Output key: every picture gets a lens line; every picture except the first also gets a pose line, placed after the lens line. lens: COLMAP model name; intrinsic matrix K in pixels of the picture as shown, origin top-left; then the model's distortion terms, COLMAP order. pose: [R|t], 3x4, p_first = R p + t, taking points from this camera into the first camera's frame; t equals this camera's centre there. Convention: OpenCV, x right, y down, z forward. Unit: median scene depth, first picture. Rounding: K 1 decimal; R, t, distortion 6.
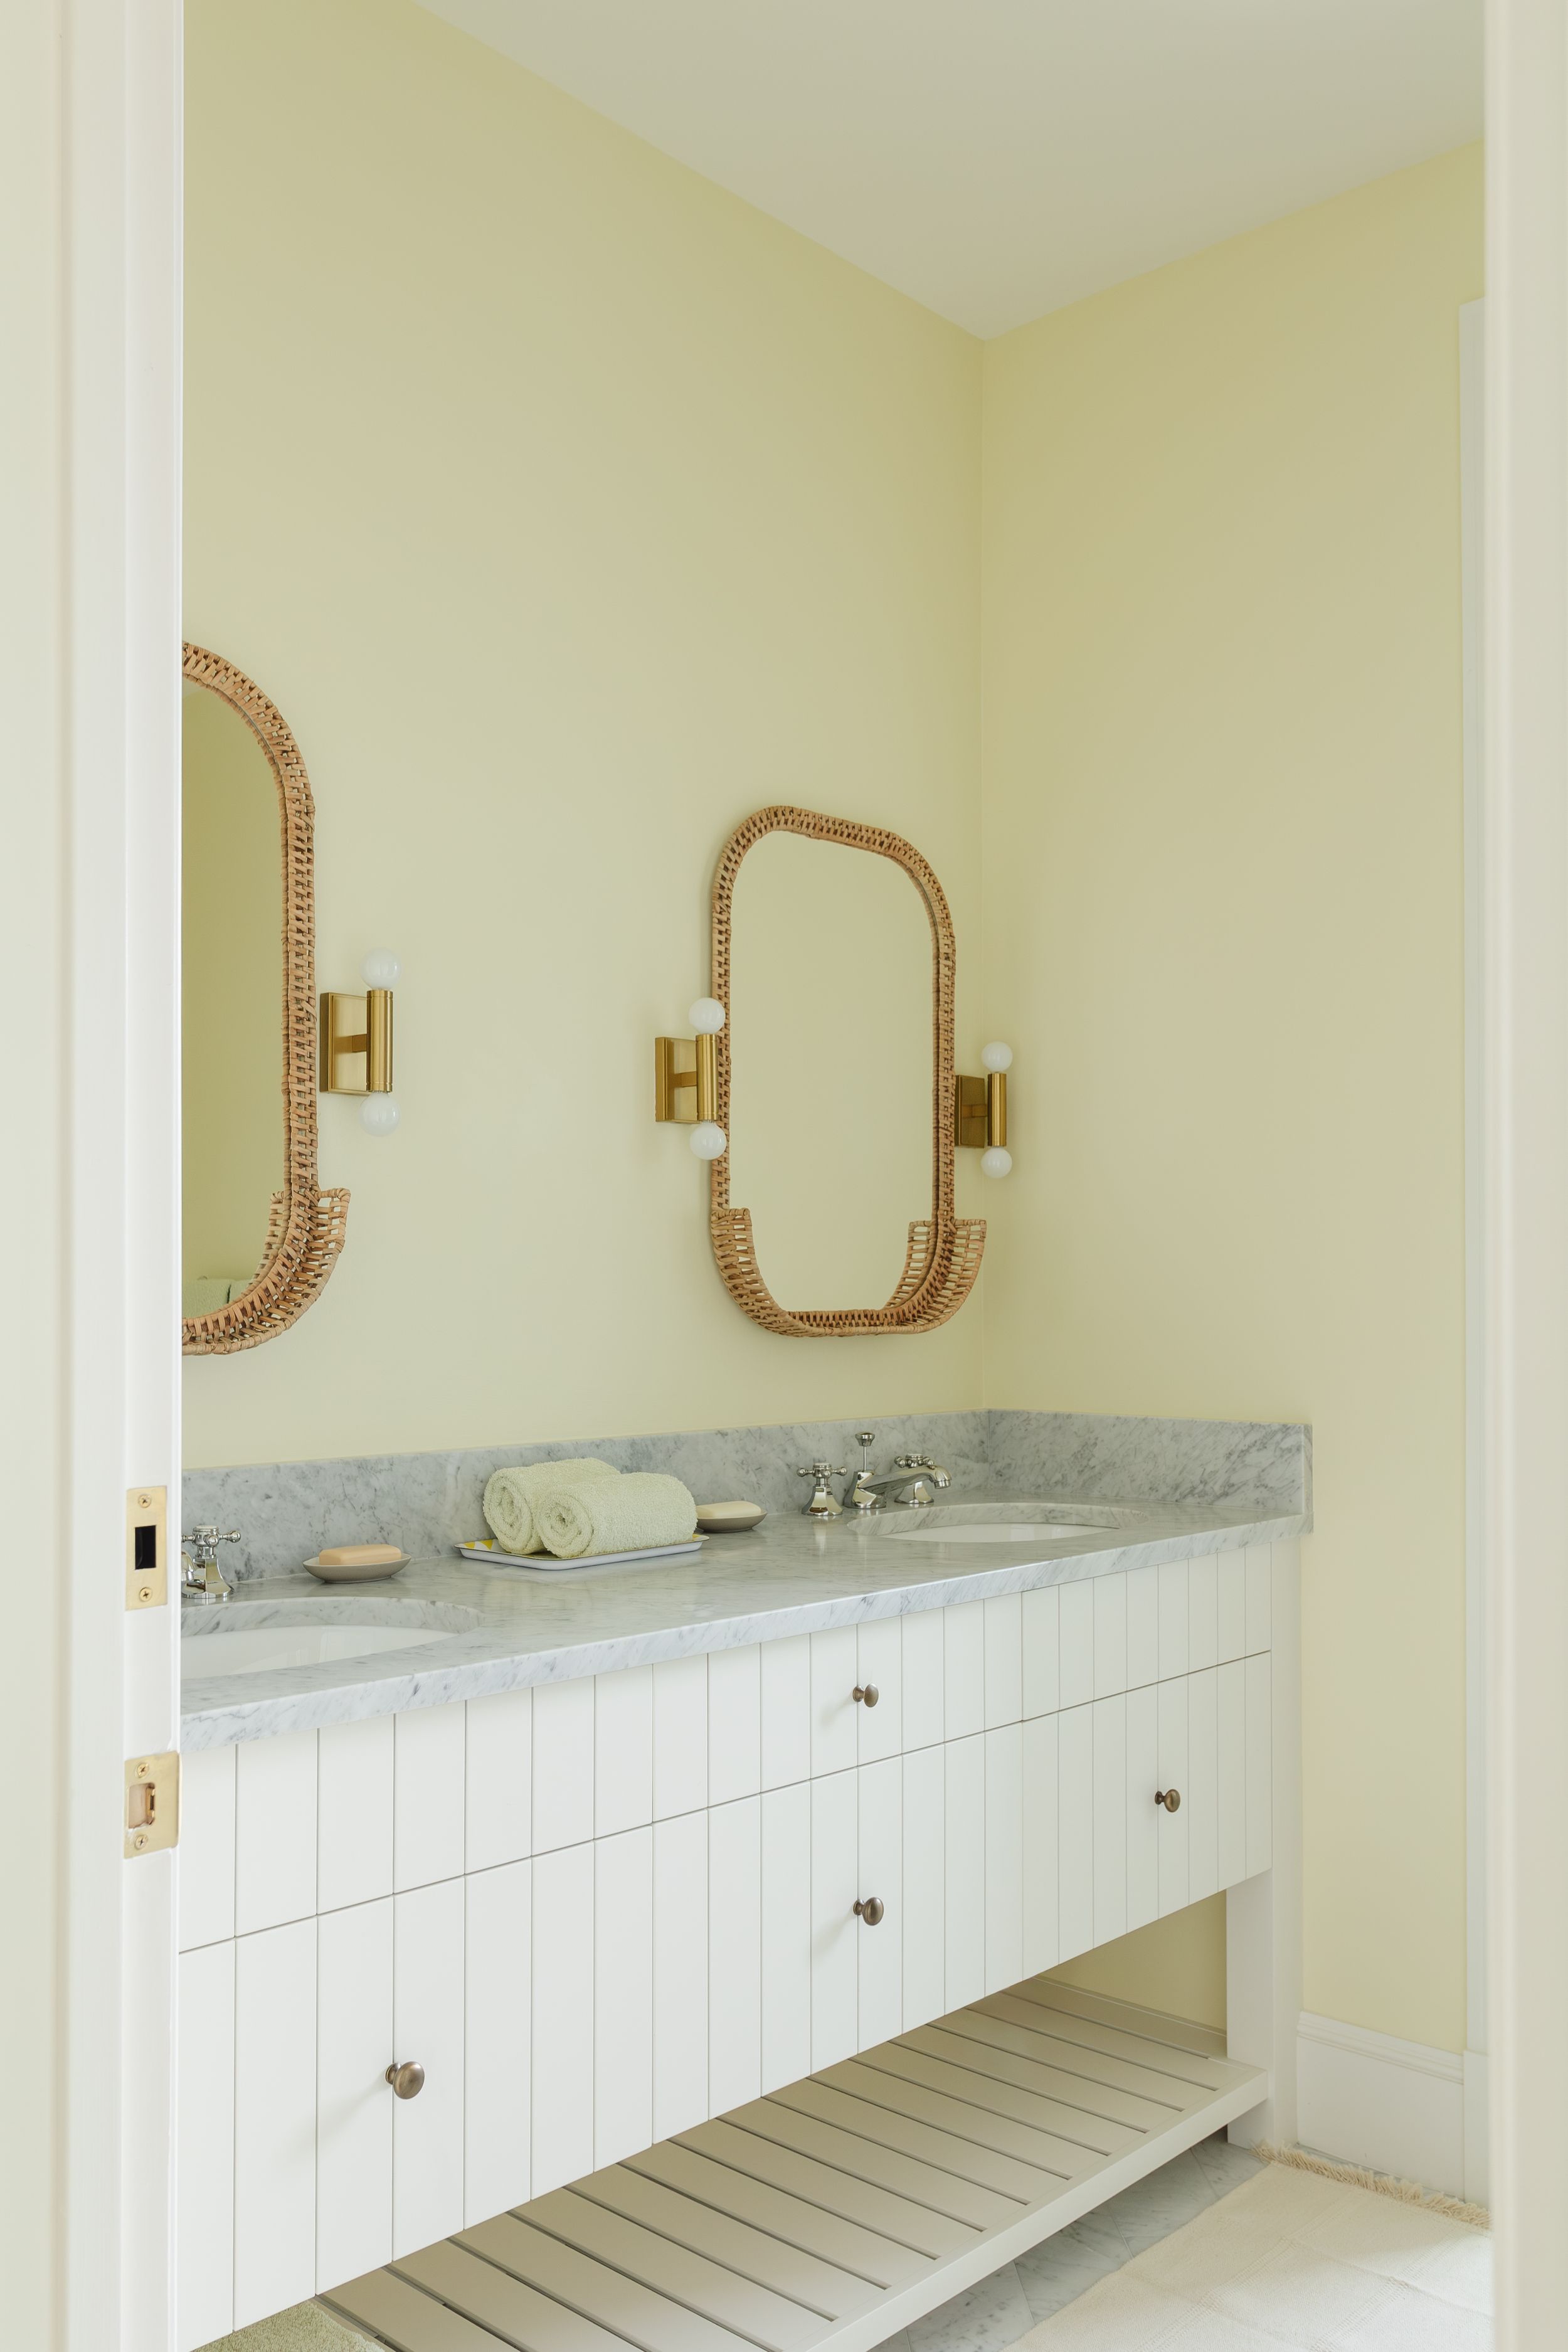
lens RADIAL K [[2182.5, 0, 784.2], [0, 2182.5, 1246.0], [0, 0, 1]] dist [0.004994, 0.005811]
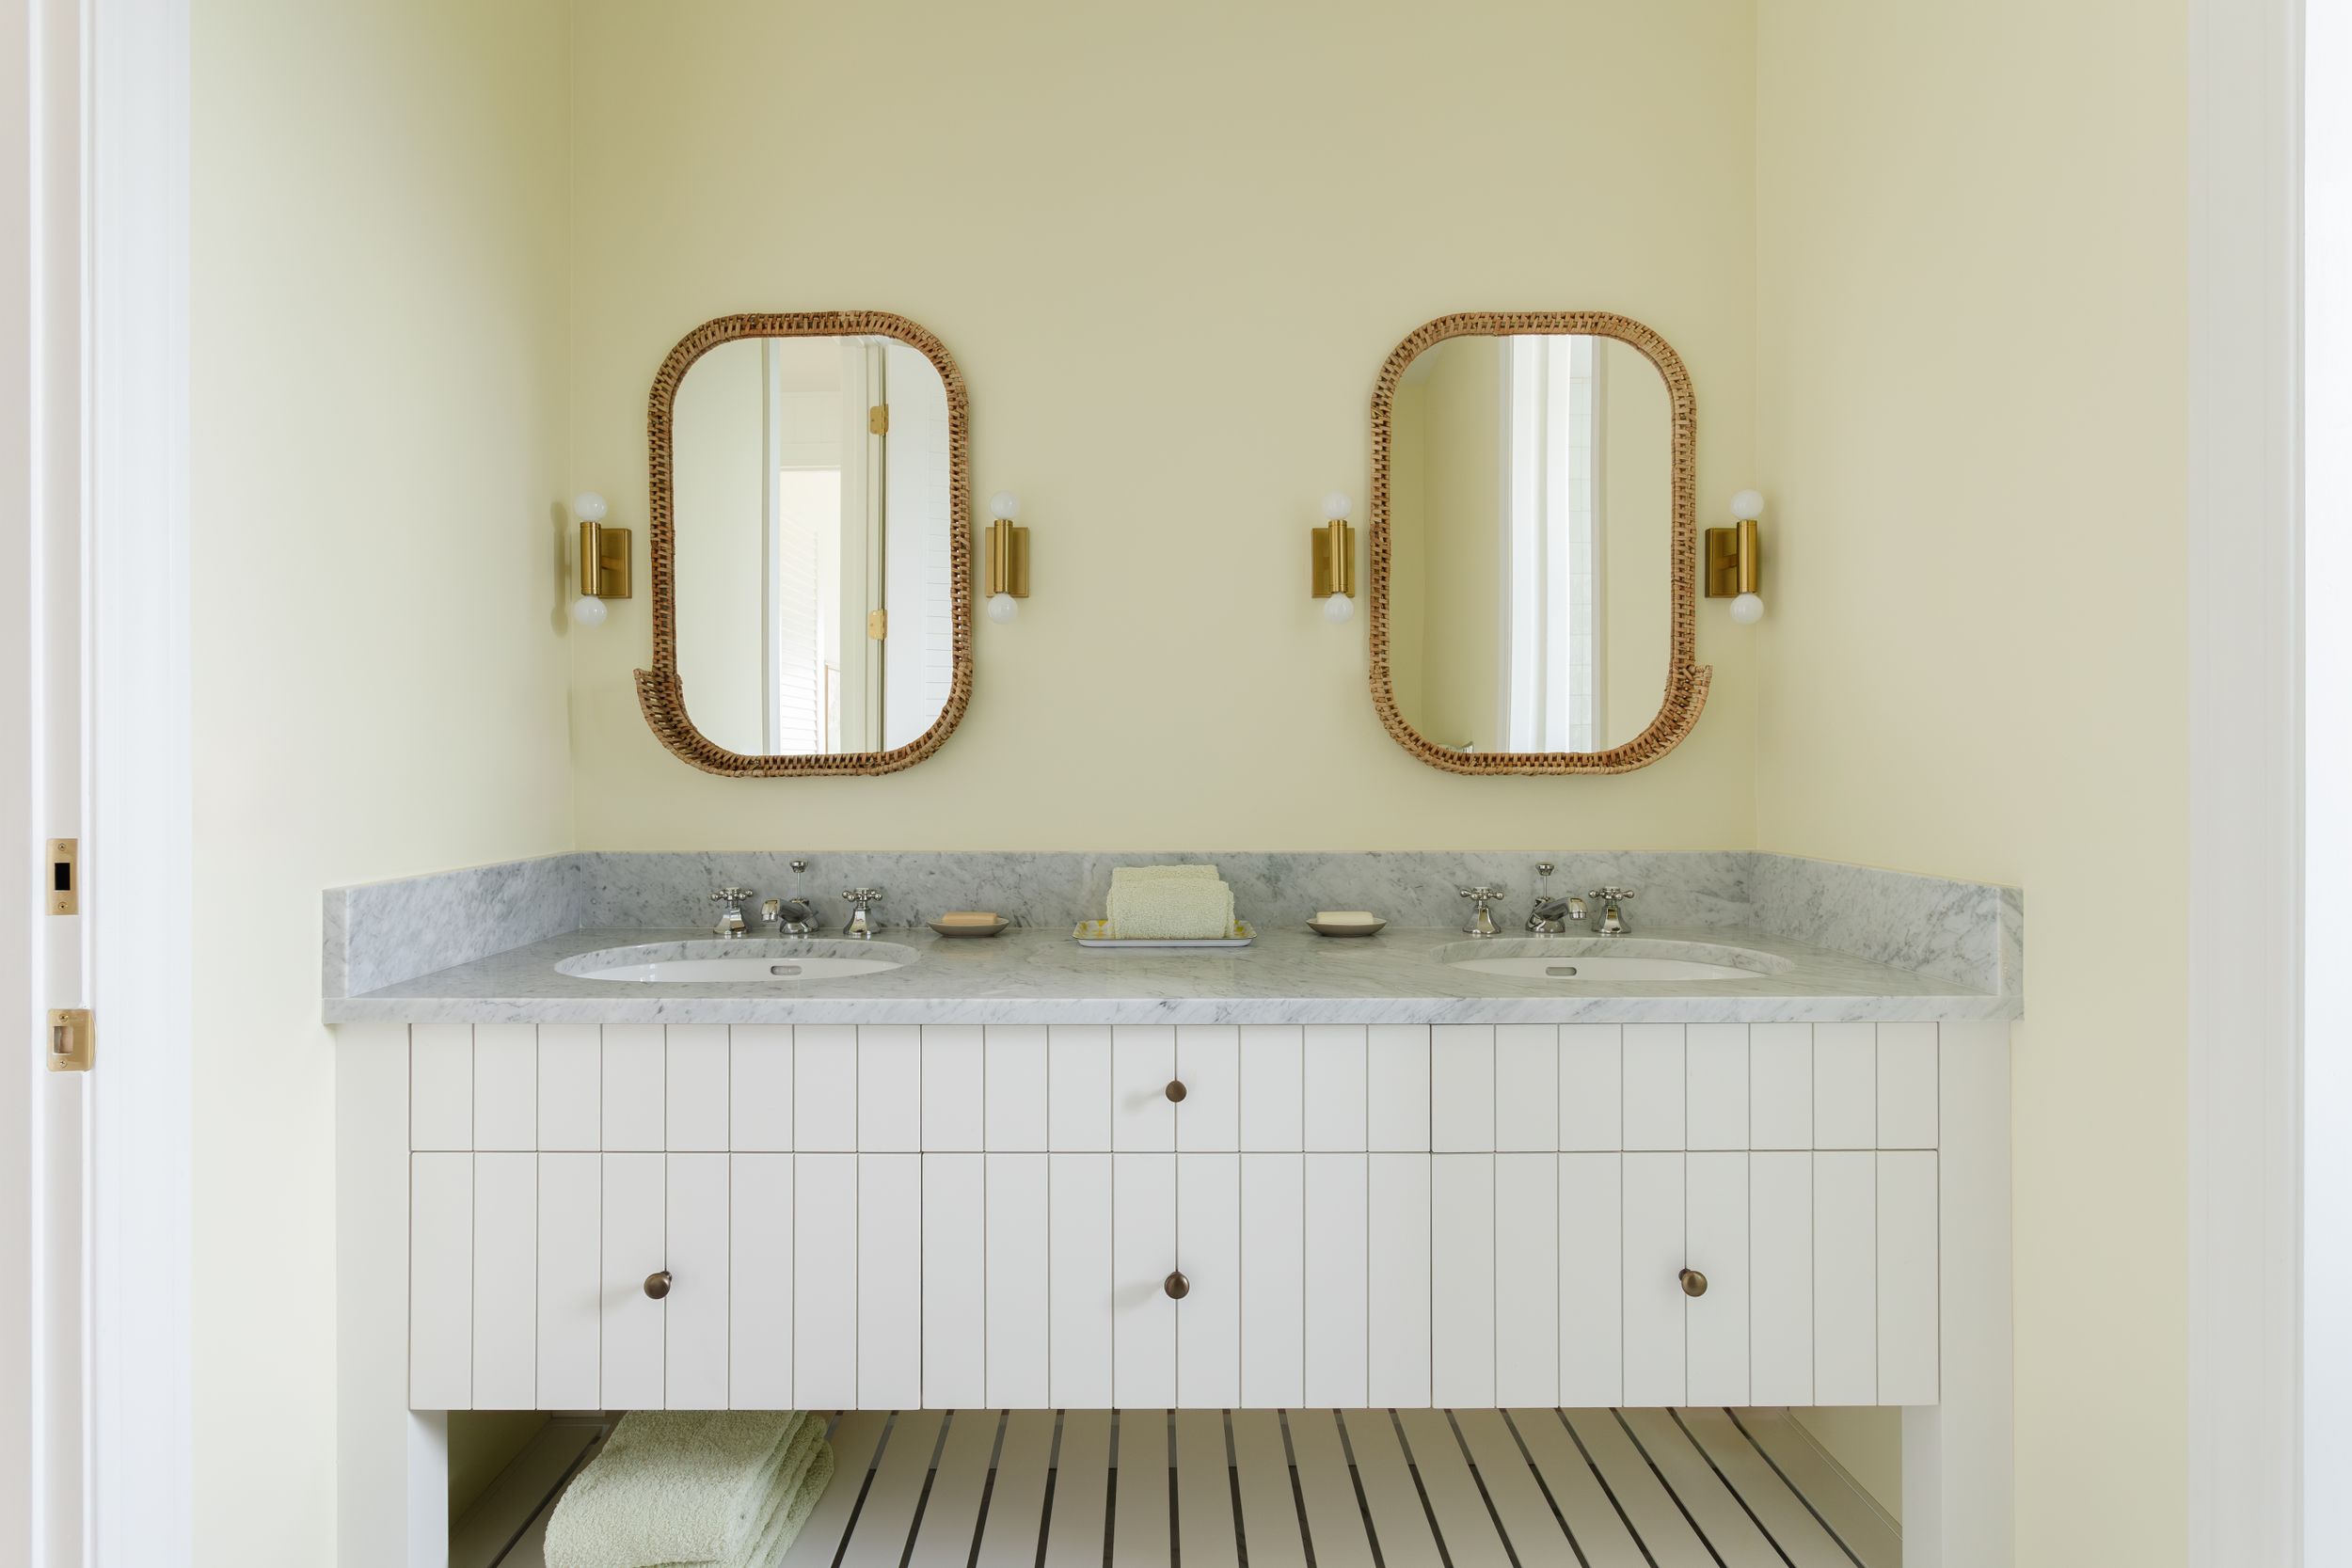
lens RADIAL K [[1131.2, 0, 1170.1], [0, 1131.2, 795.7], [0, 0, 1]] dist [-0.011217, -0.000186]
pose [[0.632274, 0.018033, -0.774535, 0.362941], [0.014177, 0.999292, 0.034838, 0.028516], [0.774615, -0.033008, 0.631571, 0.493038]]
